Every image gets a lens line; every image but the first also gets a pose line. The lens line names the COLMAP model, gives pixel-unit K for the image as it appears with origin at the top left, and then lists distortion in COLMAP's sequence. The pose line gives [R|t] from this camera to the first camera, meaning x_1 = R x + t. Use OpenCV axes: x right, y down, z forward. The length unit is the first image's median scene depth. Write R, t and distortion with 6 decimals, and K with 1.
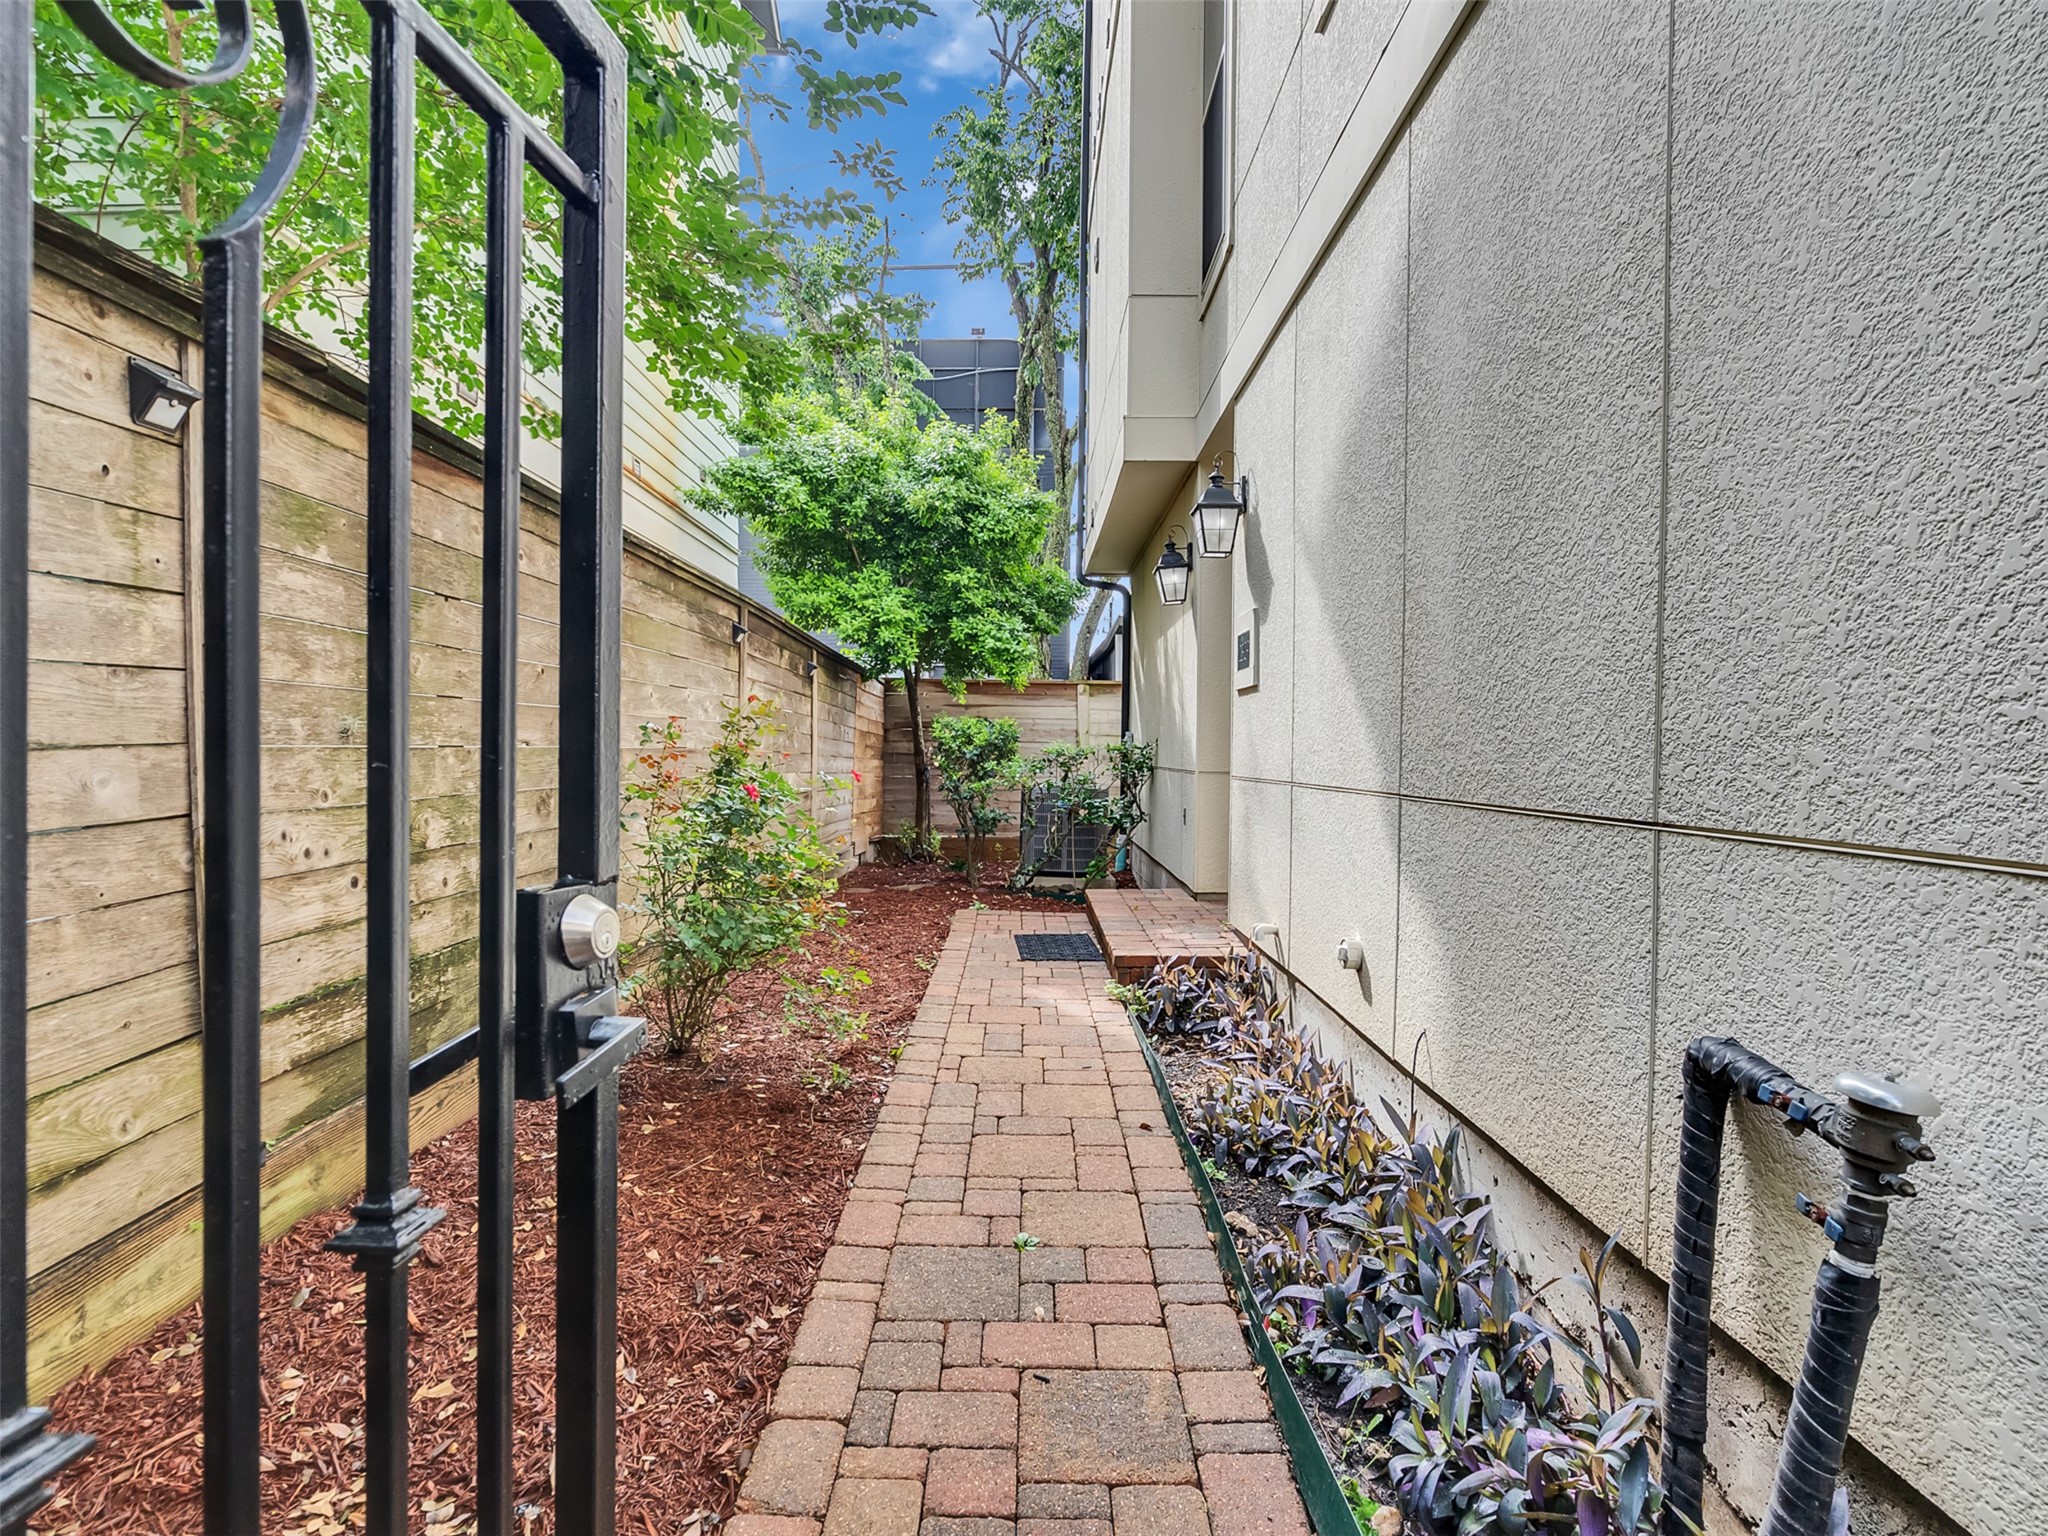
lens RADIAL K [[1042.7, 0, 1022.4], [0, 1042.7, 767.6], [0, 0, 1]] dist [-0.009395, 0.006123]
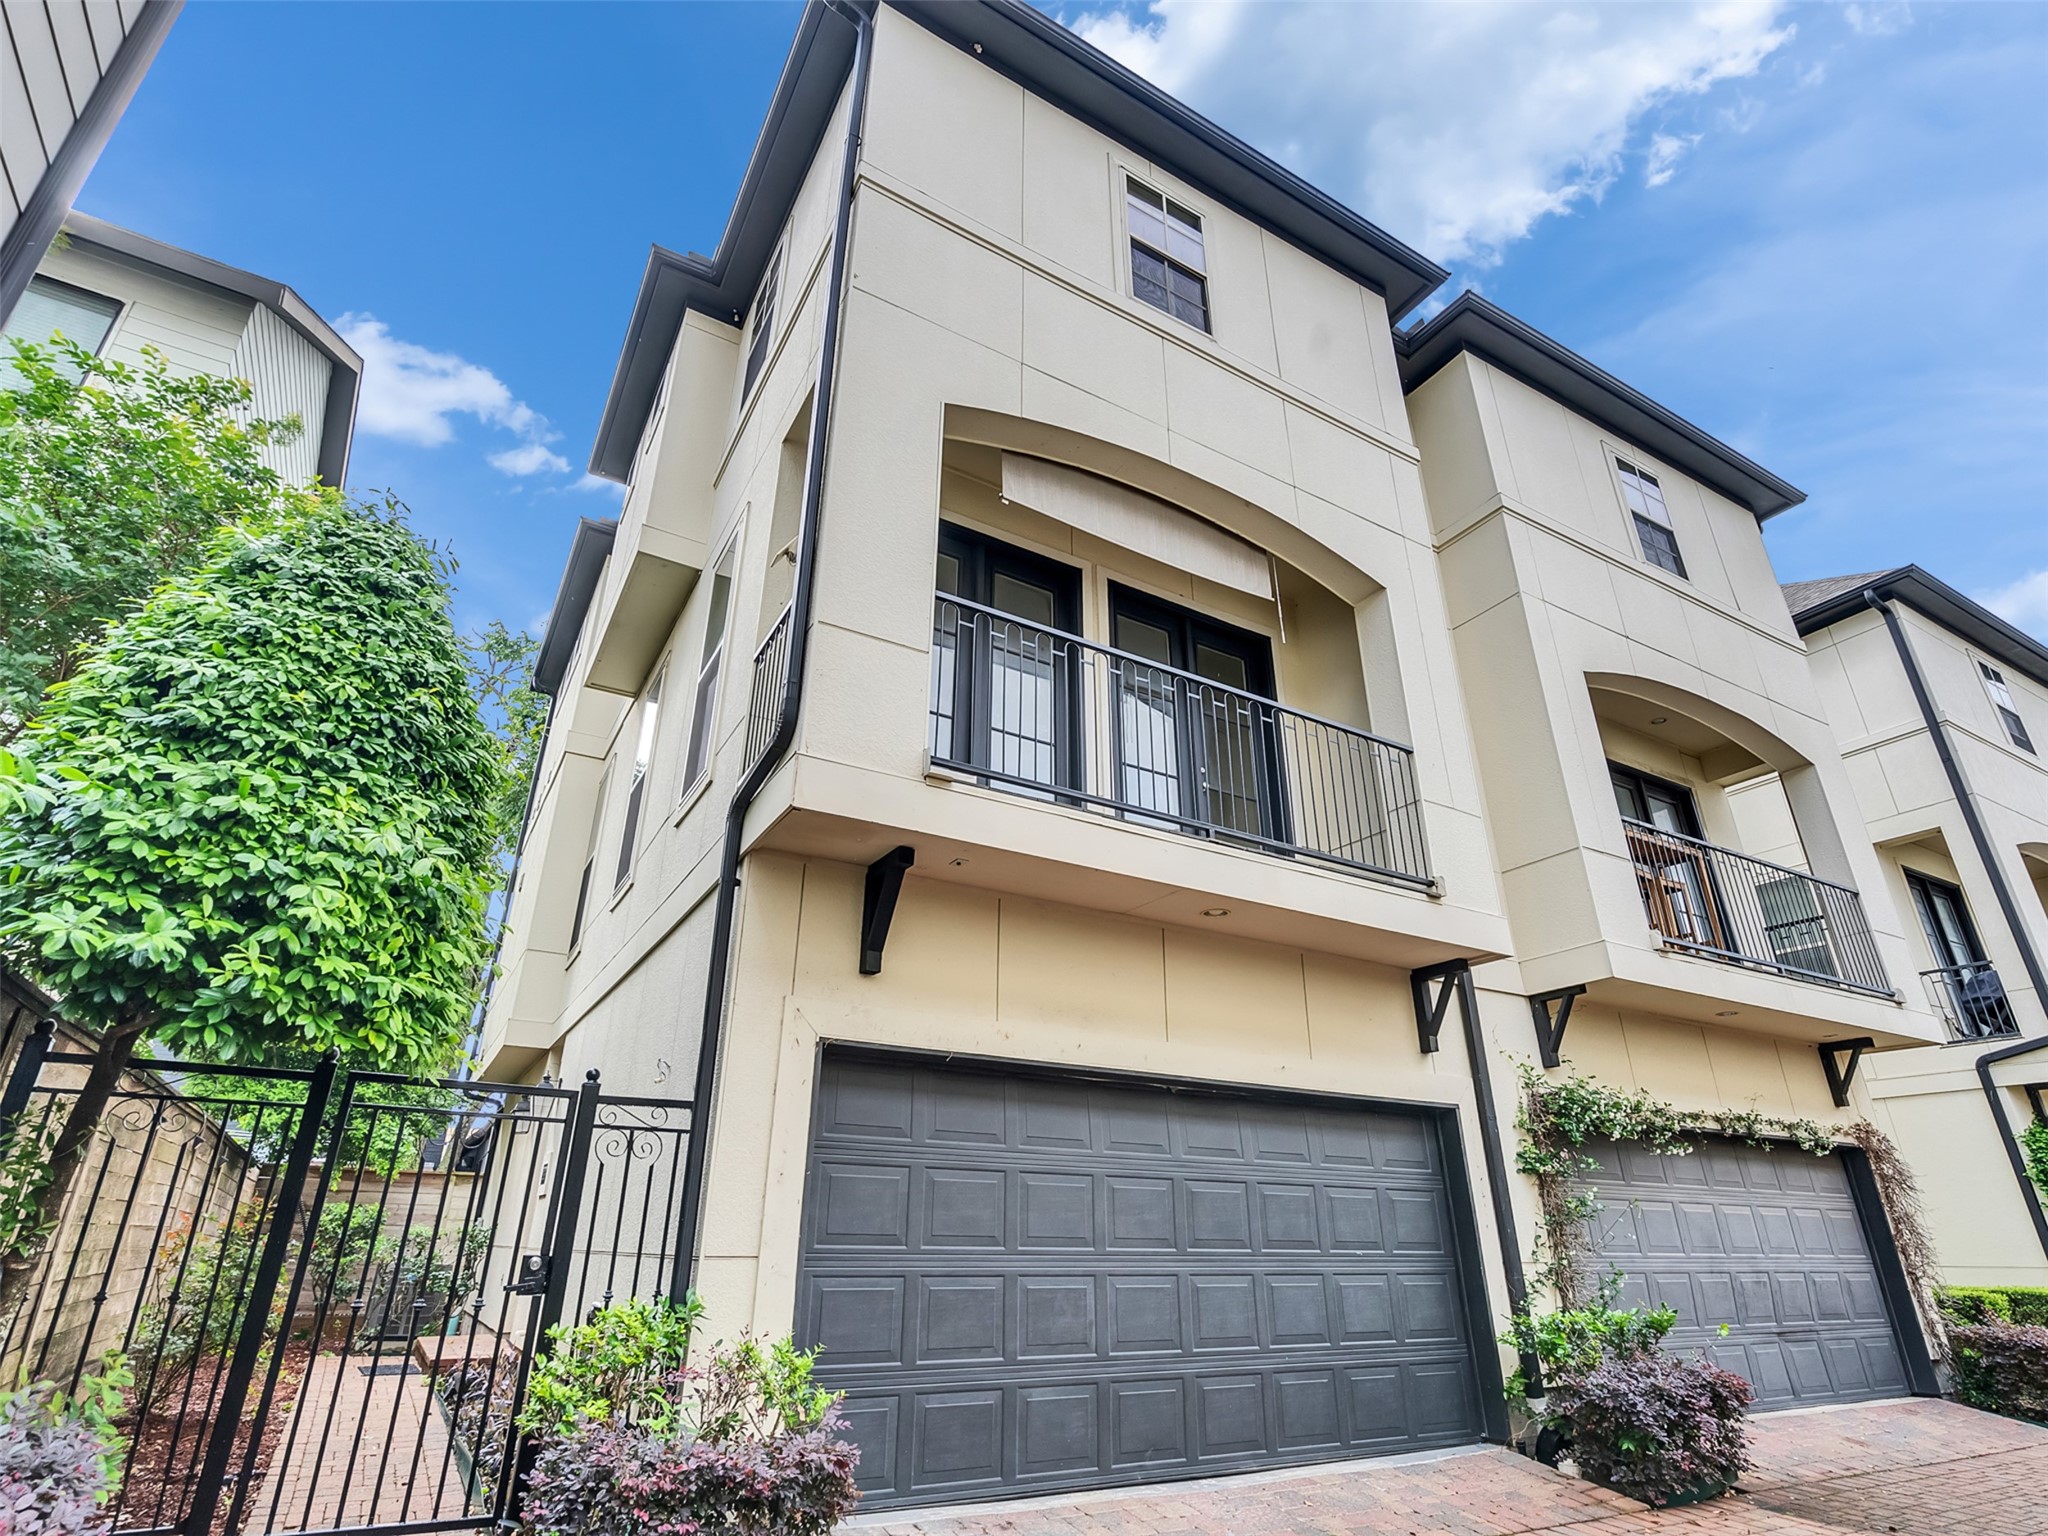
lens RADIAL K [[1042.7, 0, 1023.9], [0, 1042.7, 768.1], [0, 0, 1]] dist [-0.009395, 0.006123]
pose [[0.862108, 0.205086, 0.463368, -0.036739], [0.011000, 0.906647, -0.421746, 0.014388], [-0.506606, 0.368687, 0.779372, -0.694165]]
